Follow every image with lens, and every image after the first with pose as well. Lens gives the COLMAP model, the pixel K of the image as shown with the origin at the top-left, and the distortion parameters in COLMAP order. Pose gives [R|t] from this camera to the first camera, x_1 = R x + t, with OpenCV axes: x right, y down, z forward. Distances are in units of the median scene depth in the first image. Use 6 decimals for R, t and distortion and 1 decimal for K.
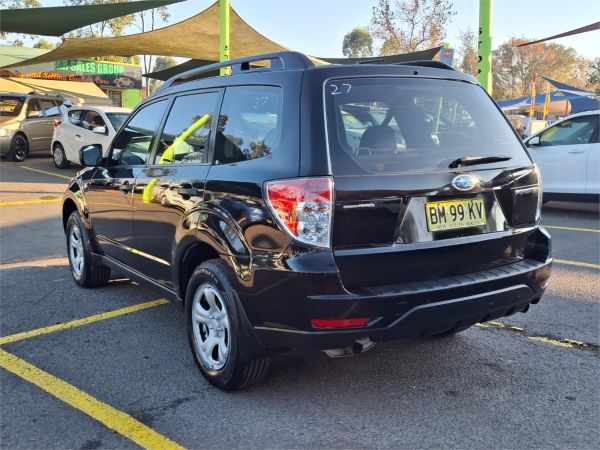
lens RADIAL K [[622.7, 0, 300.0], [0, 622.7, 225.0], [0, 0, 1]] dist [0.221091, -0.423446]
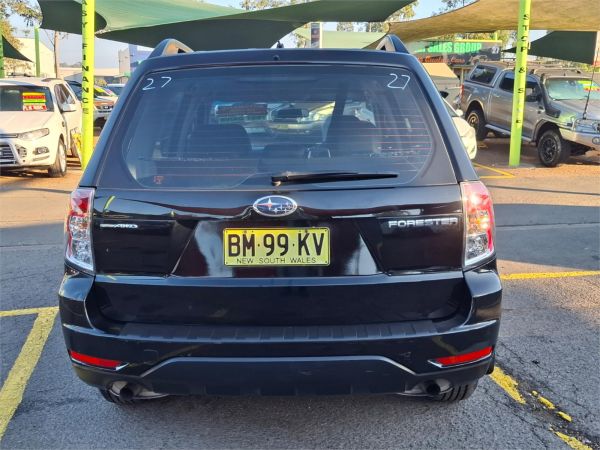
lens RADIAL K [[622.7, 0, 300.0], [0, 622.7, 225.0], [0, 0, 1]] dist [0.221091, -0.423446]
pose [[0.827530, 0.094332, -0.553440, 0.688924], [-0.075298, 0.995525, 0.057095, -0.088351], [0.556350, -0.005575, 0.830930, 0.394943]]
